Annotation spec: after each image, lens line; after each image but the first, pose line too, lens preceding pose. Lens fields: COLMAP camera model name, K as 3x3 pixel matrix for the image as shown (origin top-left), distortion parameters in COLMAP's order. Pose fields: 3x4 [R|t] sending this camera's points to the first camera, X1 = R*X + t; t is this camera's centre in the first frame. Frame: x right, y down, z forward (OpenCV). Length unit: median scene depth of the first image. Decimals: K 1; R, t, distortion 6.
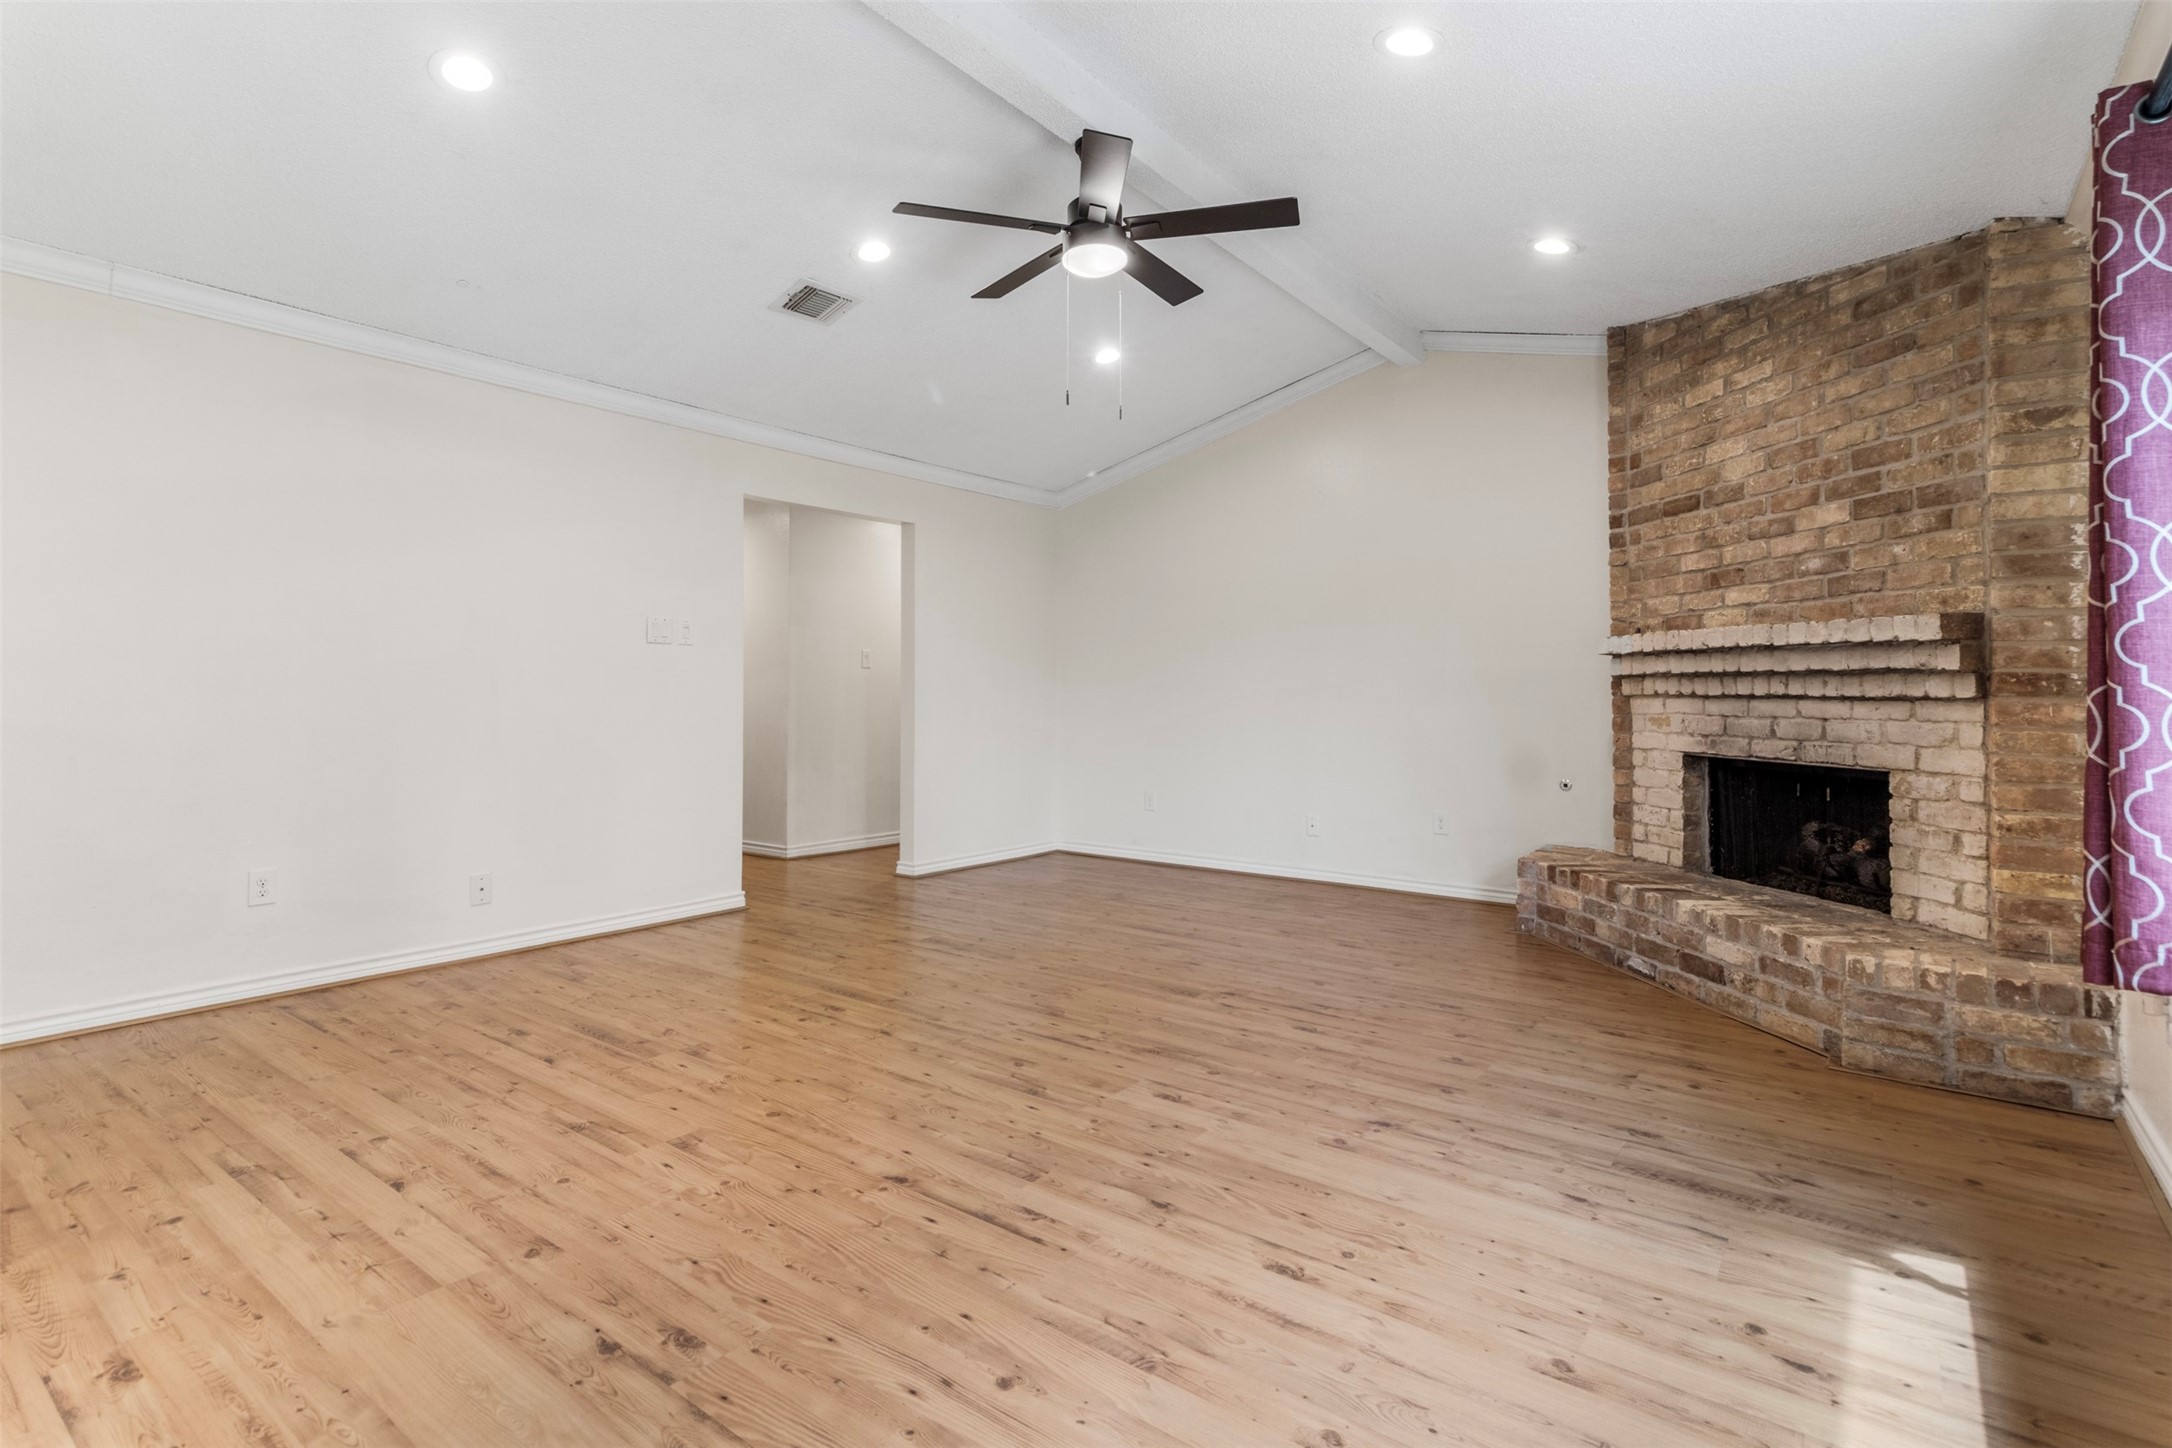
lens RADIAL K [[1059.2, 0, 1084.6], [0, 1059.2, 685.5], [0, 0, 1]] dist [0.002064, 0.000862]
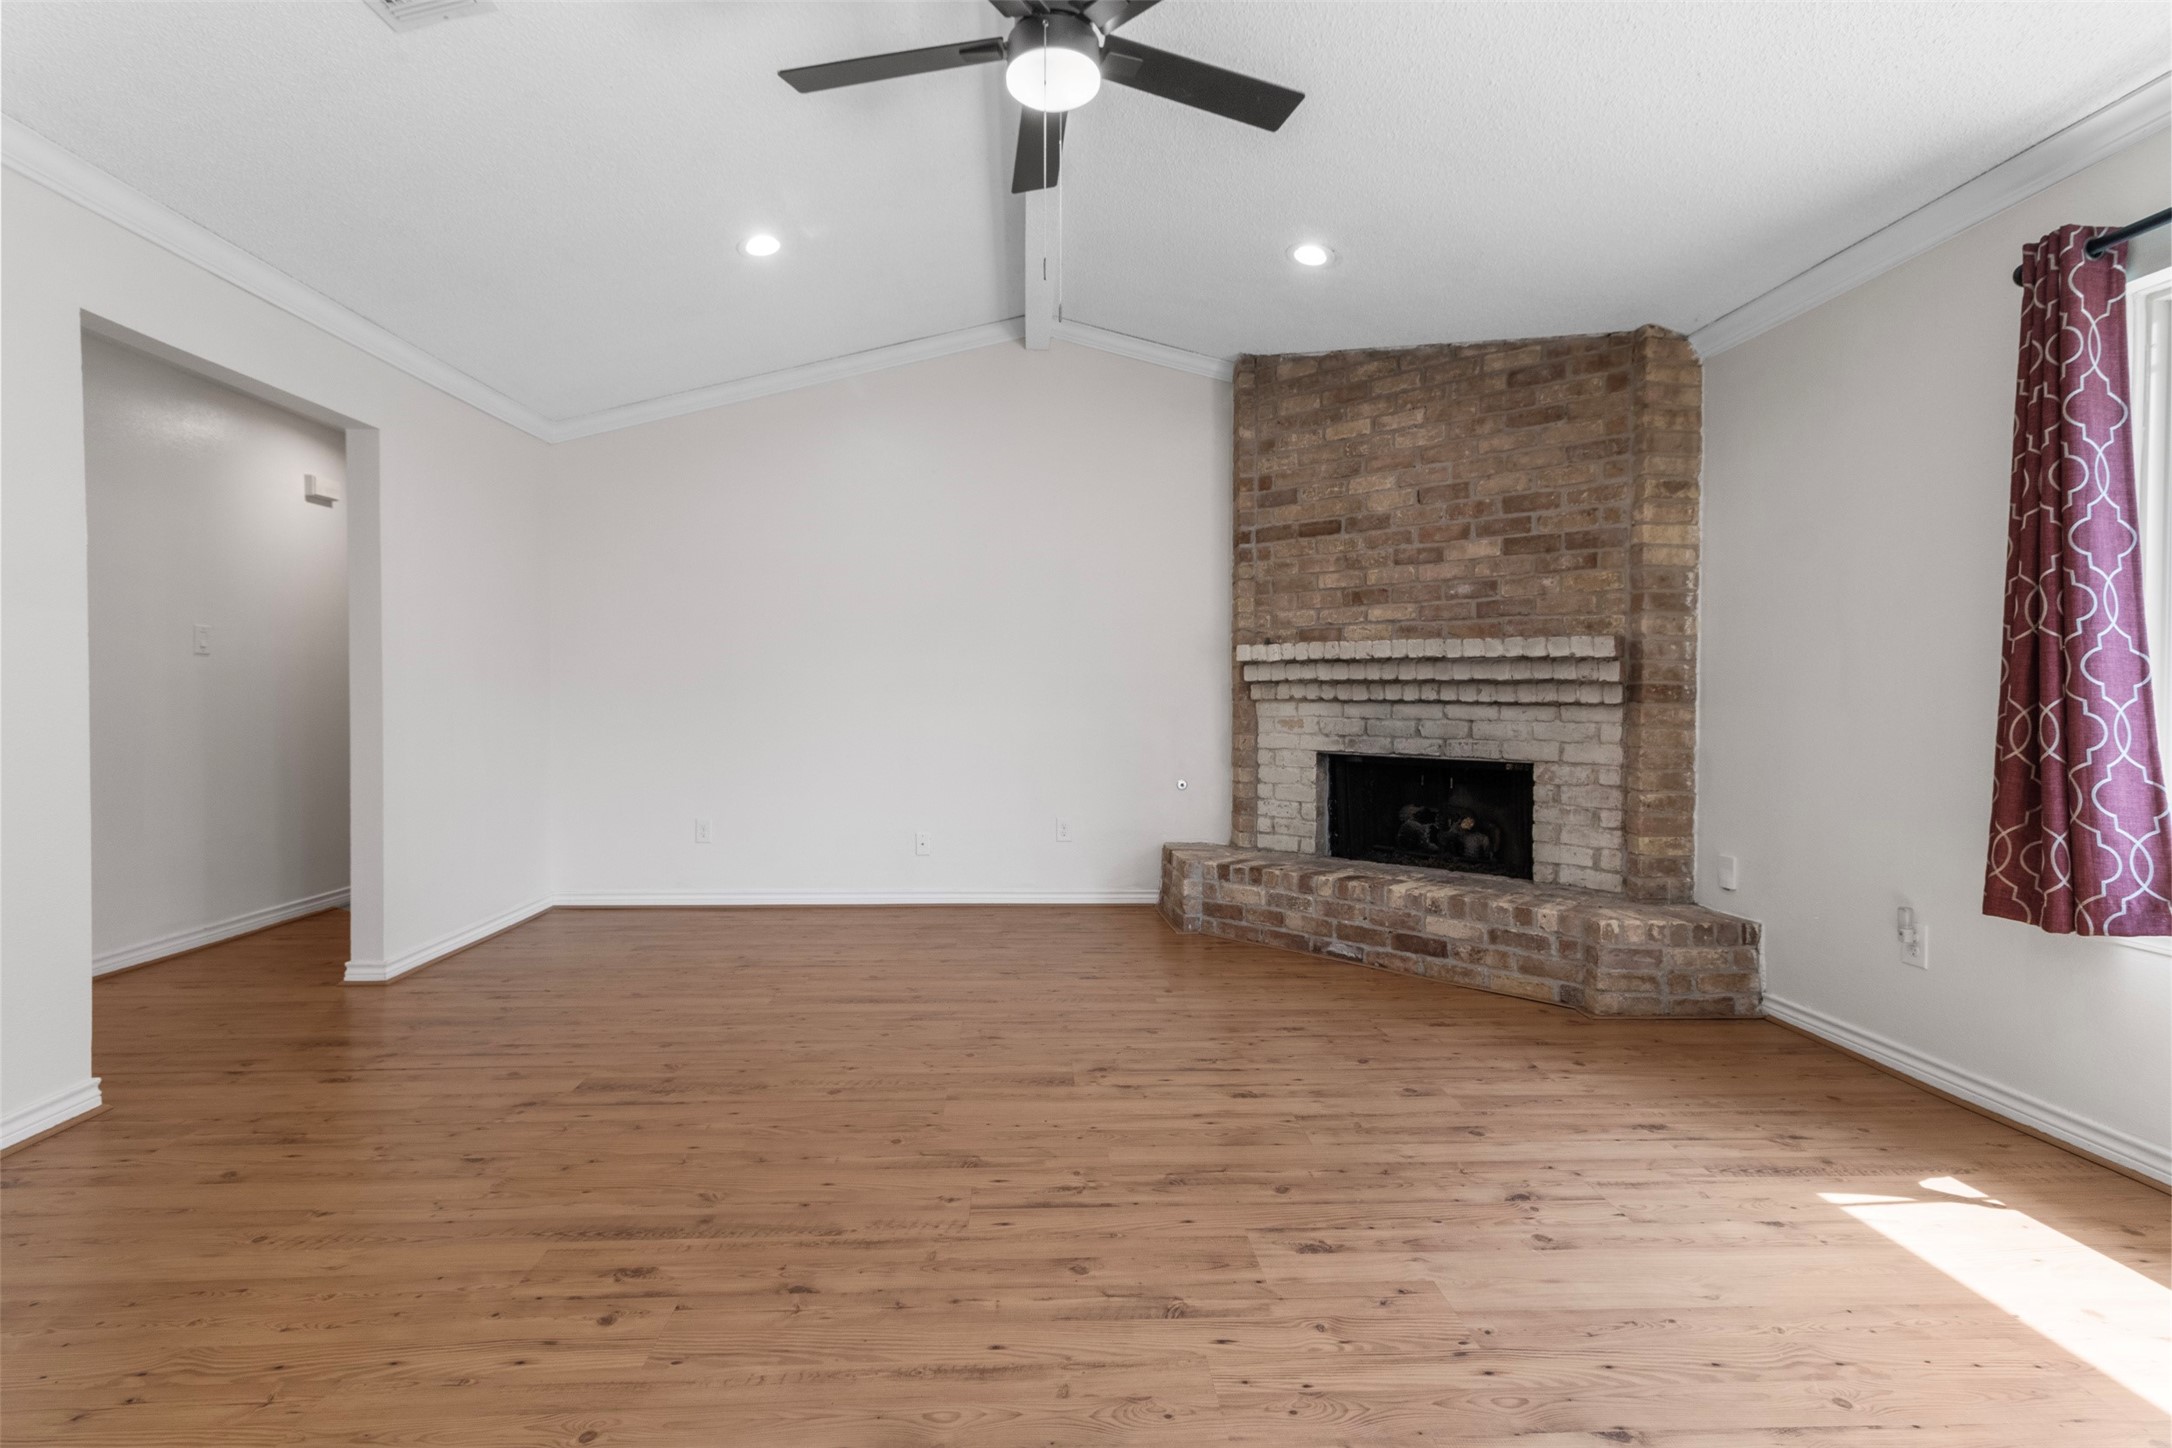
lens RADIAL K [[1002.3, 0, 1083.7], [0, 1002.3, 713.8], [0, 0, 1]] dist [0.004036, 0.000806]
pose [[0.766096, -0.010964, 0.642633, -0.398749], [-0.007652, 0.999628, 0.026177, -0.002484], [-0.642681, -0.024971, 0.765727, 0.464921]]
